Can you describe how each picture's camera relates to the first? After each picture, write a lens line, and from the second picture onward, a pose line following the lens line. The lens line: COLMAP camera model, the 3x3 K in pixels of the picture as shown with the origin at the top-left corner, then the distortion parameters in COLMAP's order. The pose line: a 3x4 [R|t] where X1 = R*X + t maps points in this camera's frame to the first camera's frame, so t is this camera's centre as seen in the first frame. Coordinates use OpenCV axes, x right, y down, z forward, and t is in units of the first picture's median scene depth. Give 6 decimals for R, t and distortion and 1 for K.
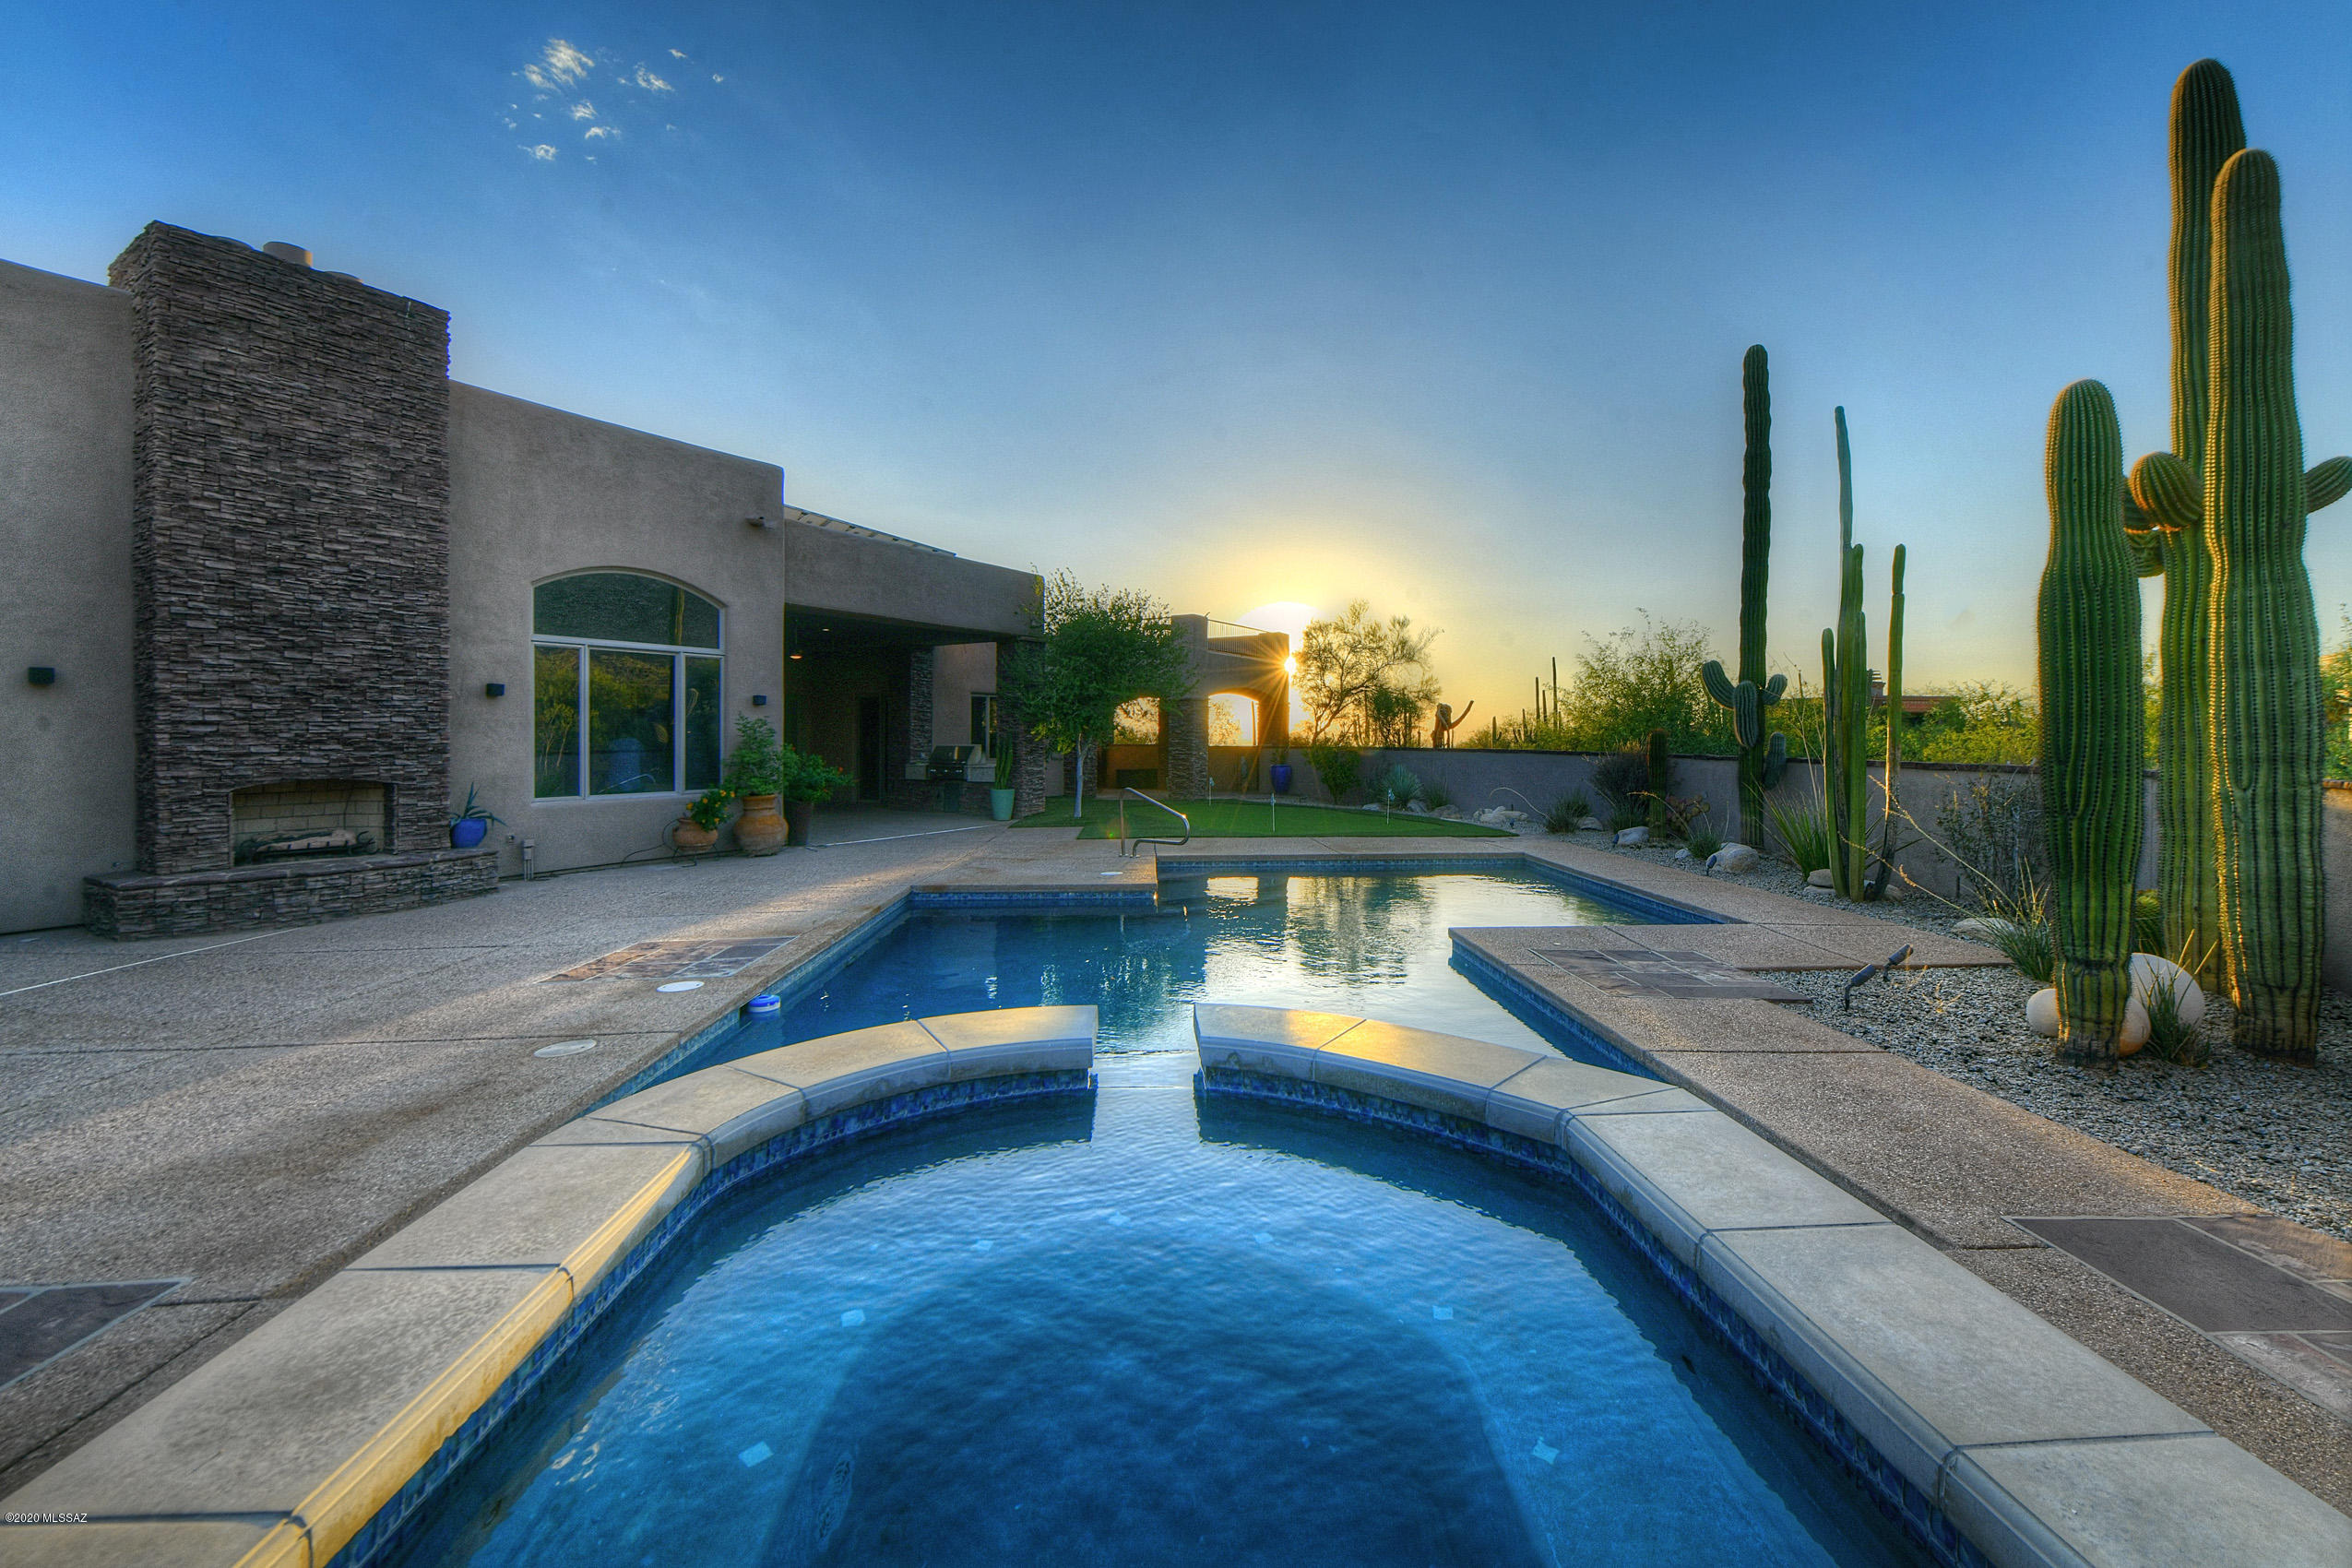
lens RADIAL K [[916.2, 0, 1169.8], [0, 916.2, 739.1], [0, 0, 1]] dist [-0.001008, -0.000300]
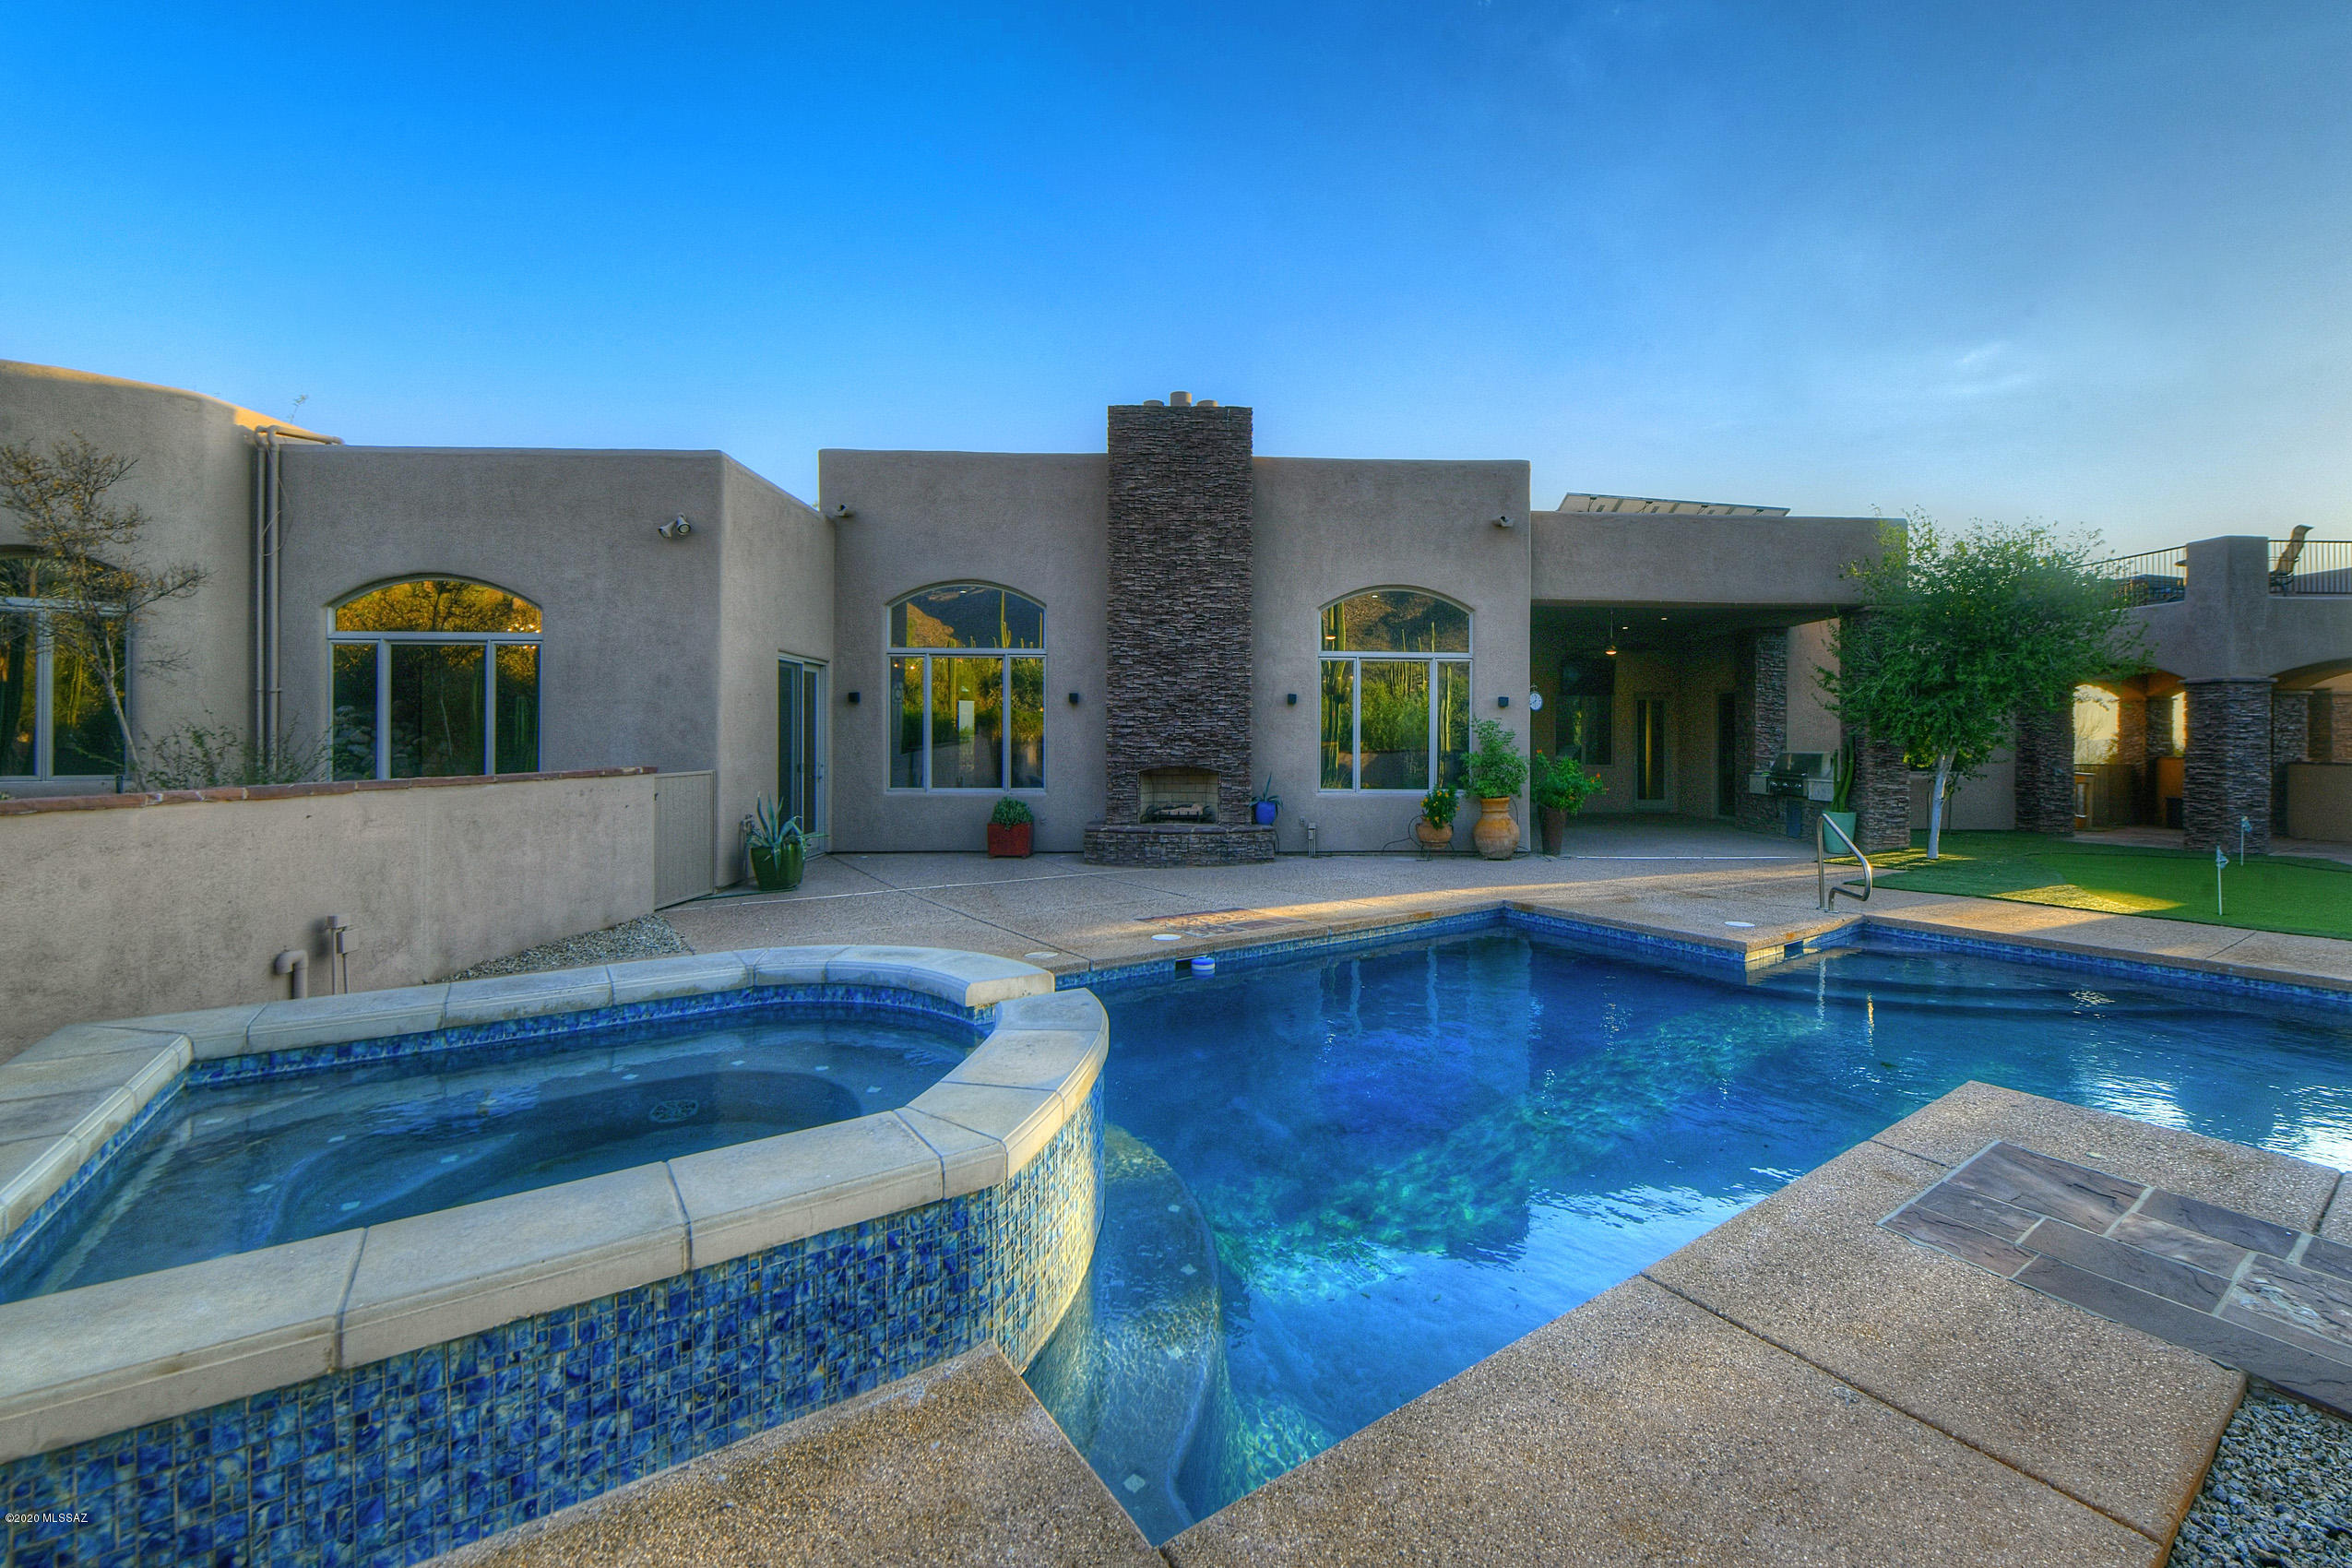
lens RADIAL K [[1018.2, 0, 1182.0], [0, 1018.2, 720.5], [0, 0, 1]] dist [-0.001041, -0.000140]
pose [[0.531691, -0.008118, -0.846900, 0.371794], [-0.011347, 0.999796, -0.016707, -0.000141], [0.846862, 0.018493, 0.531490, 0.159660]]
